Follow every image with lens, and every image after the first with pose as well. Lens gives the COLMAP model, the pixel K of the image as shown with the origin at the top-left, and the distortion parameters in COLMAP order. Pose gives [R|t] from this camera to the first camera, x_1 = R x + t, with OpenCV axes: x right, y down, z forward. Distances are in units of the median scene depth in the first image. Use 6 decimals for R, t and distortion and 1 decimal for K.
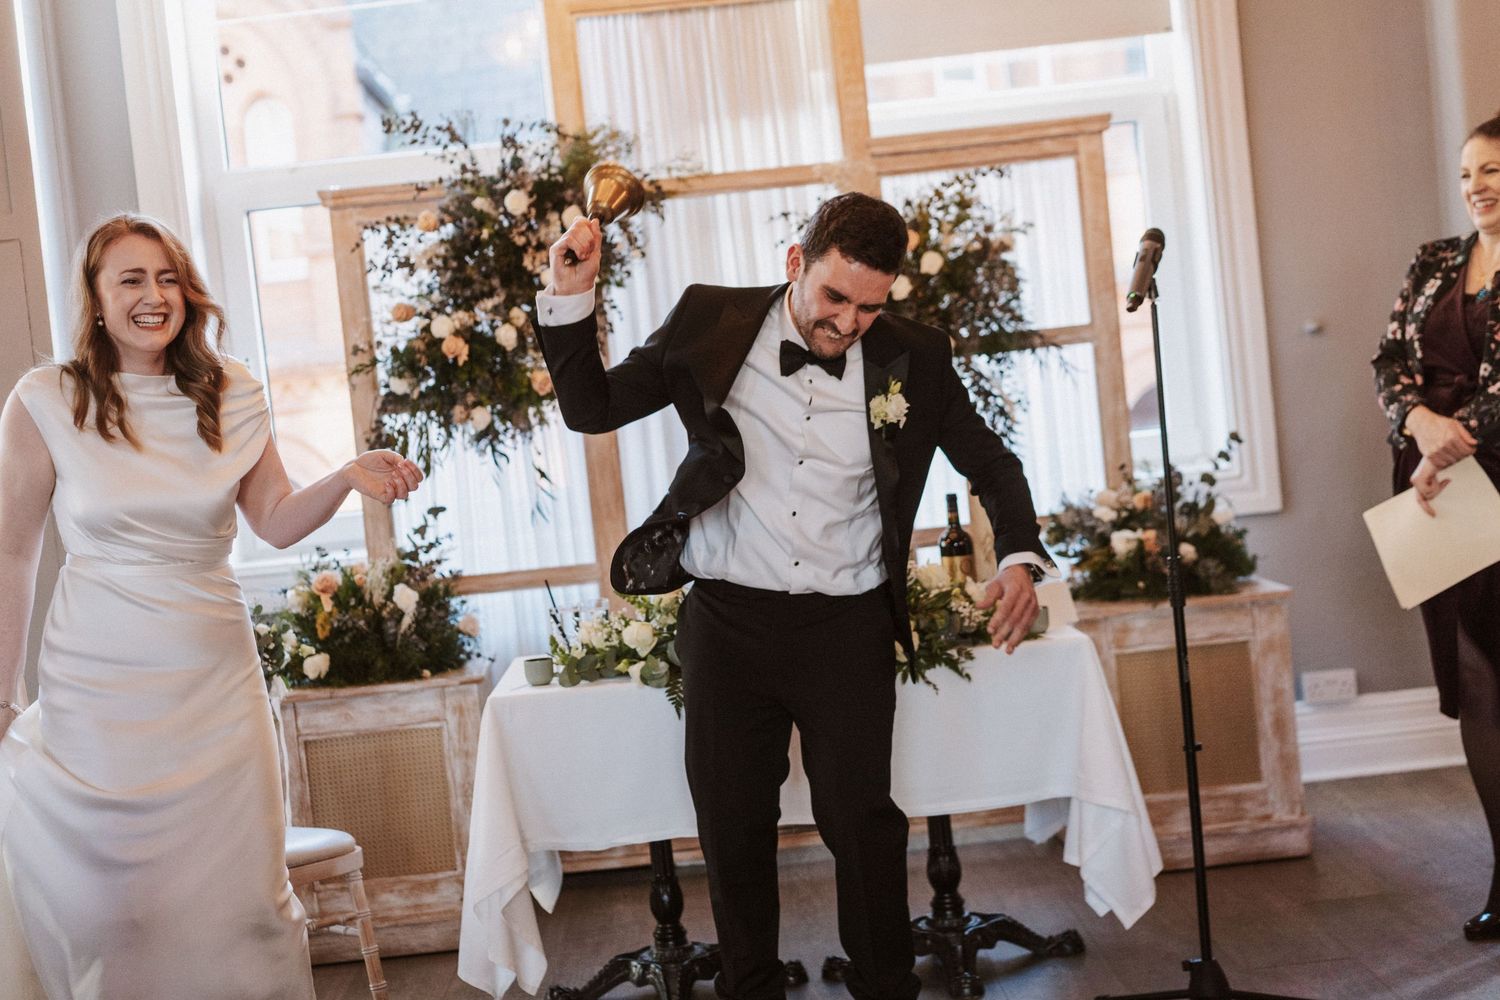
lens RADIAL K [[2311.4, 0, 750.0], [0, 2311.4, 500.0], [0, 0, 1]] dist [-0.021087, -0.036483]
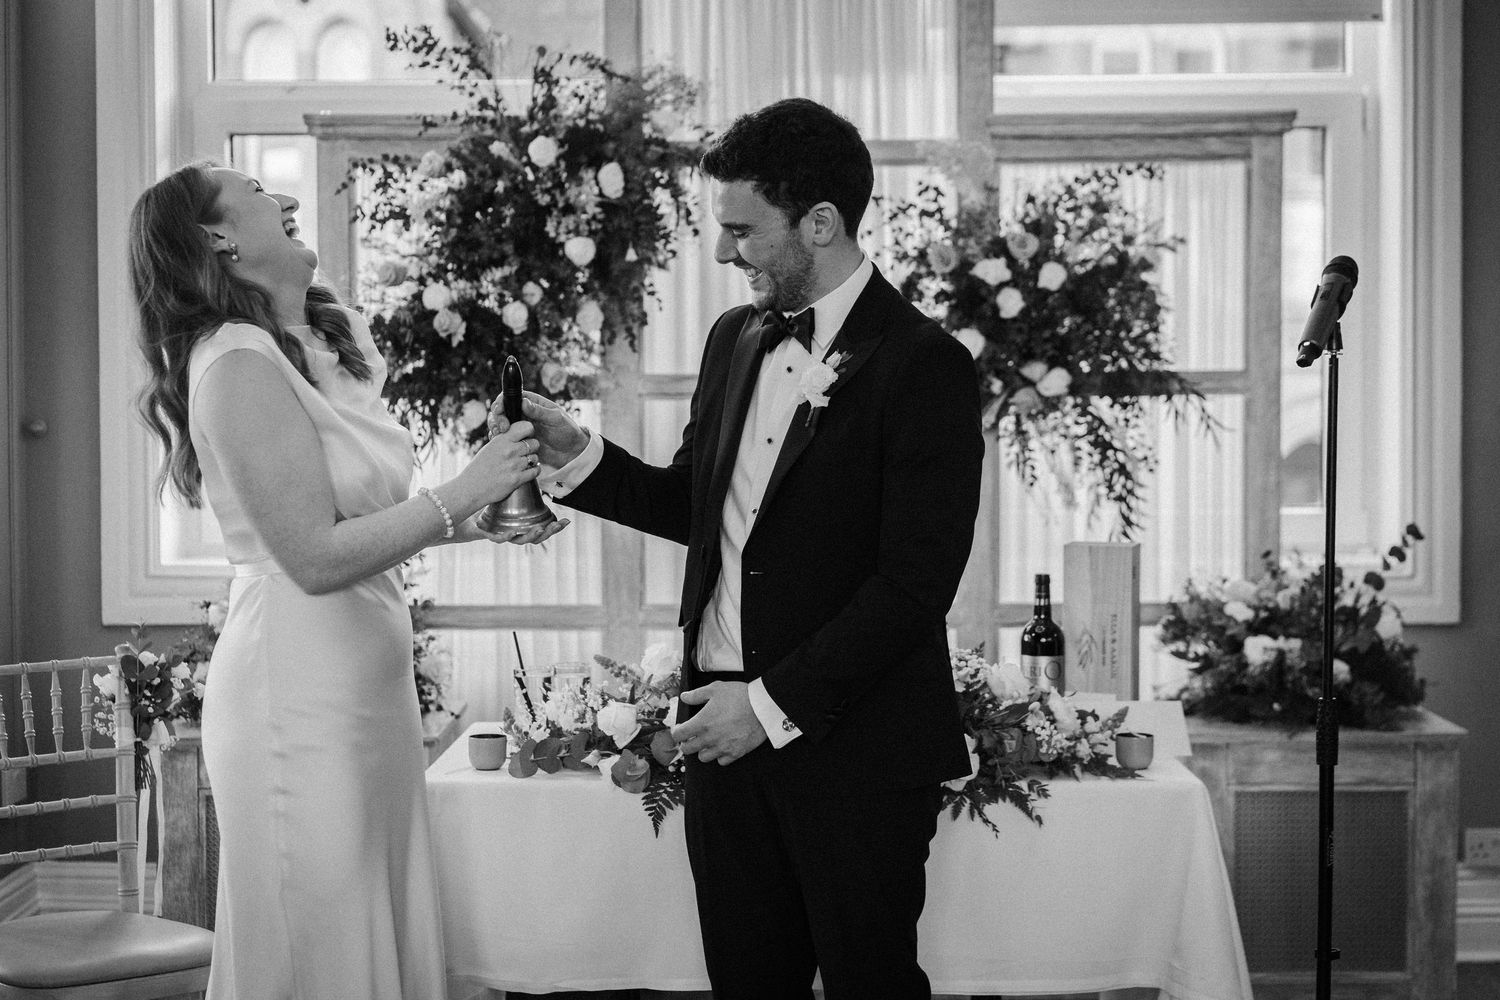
lens RADIAL K [[2445.1, 0, 750.0], [0, 2445.1, 500.0], [0, 0, 1]] dist [0.055152, -0.252803]
pose [[0.994007, 0.099944, -0.044283, 0.019989], [-0.100040, 0.994983, 0.000052, -0.015320], [0.044066, 0.004379, 0.999019, 0.151054]]
